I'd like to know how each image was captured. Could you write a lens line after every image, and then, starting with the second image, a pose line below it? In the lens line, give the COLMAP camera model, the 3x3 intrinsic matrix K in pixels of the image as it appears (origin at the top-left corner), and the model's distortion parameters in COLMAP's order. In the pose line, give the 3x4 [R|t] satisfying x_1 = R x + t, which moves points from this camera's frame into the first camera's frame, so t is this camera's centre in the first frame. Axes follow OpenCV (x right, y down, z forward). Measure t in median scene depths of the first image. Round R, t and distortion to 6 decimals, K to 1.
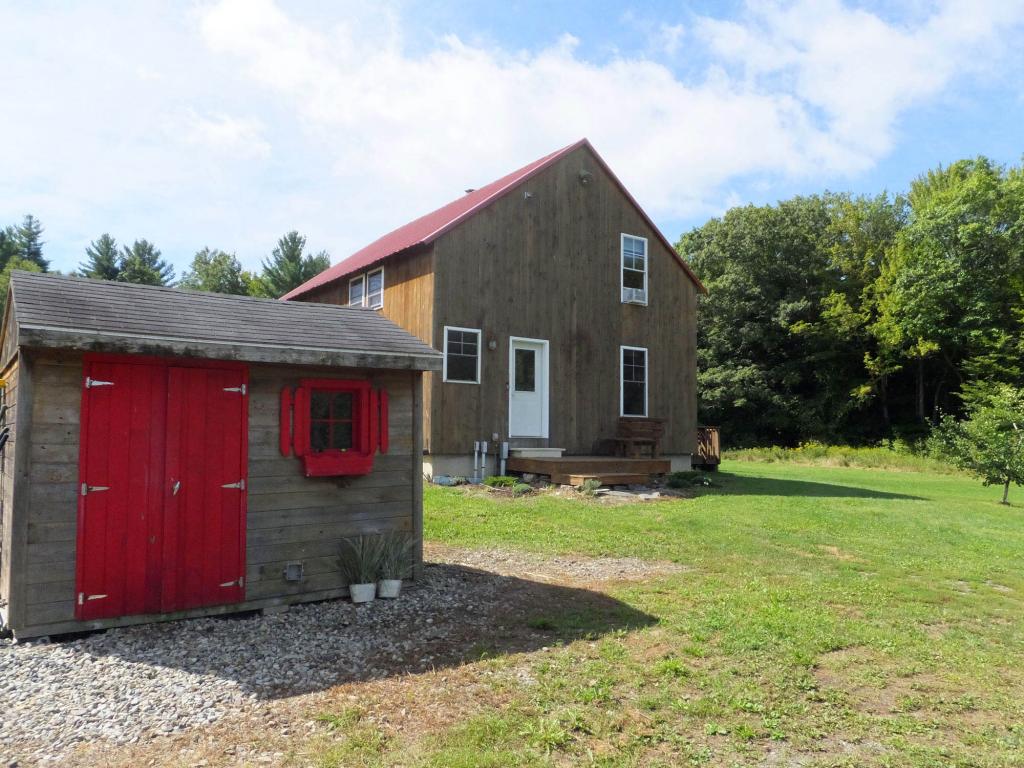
lens RADIAL K [[766.9, 0, 506.2], [0, 766.9, 384.3], [0, 0, 1]] dist [-0.009462, 0.003185]
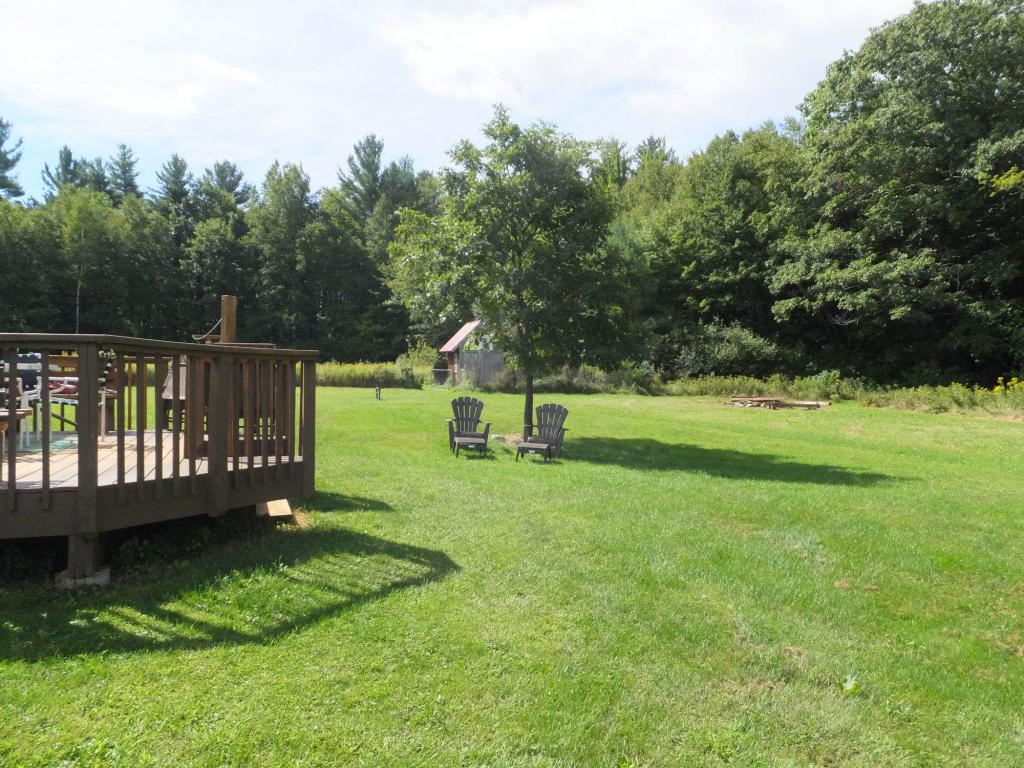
lens RADIAL K [[766.9, 0, 508.1], [0, 766.9, 382.5], [0, 0, 1]] dist [-0.009462, 0.003185]
pose [[0.965809, -0.006259, -0.259181, 0.536038], [0.028216, 0.996308, 0.081084, 0.069850], [0.257716, -0.085624, 0.962419, 1.080925]]
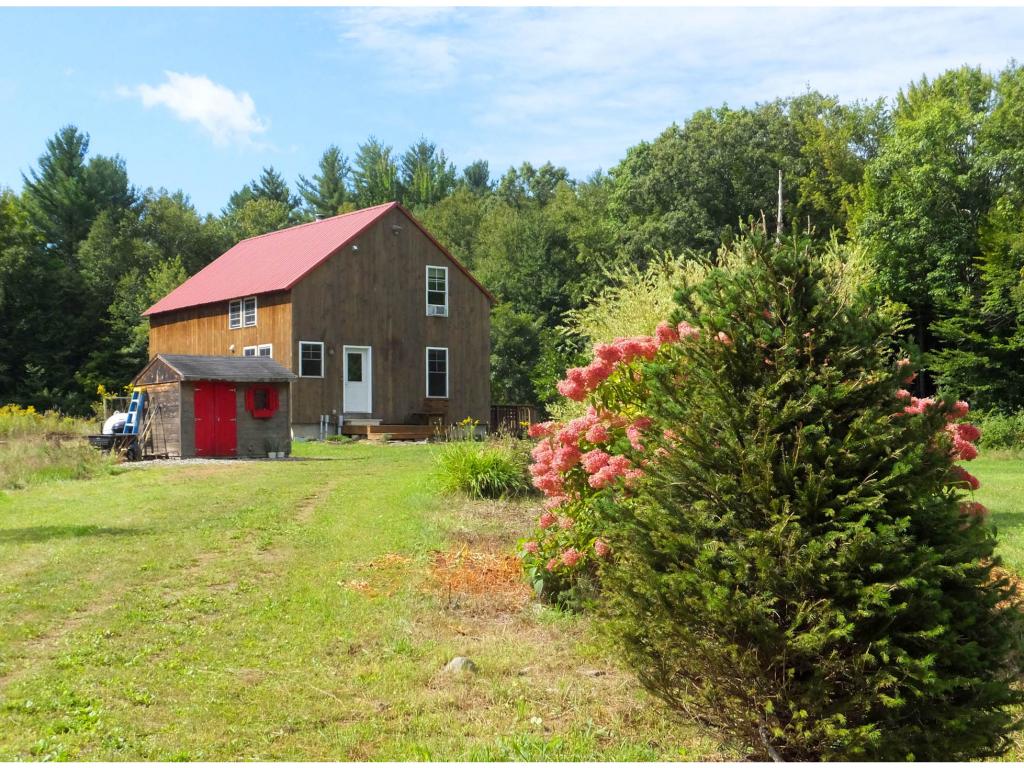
lens RADIAL K [[1489.6, 0, 514.9], [0, 1489.6, 384.2], [0, 0, 1]] dist [-0.024253, 0.000000]
pose [[0.998255, -0.017666, 0.056337, 0.152471], [0.016087, 0.999468, 0.028358, -0.055989], [-0.056808, -0.027402, 0.998009, -1.687426]]
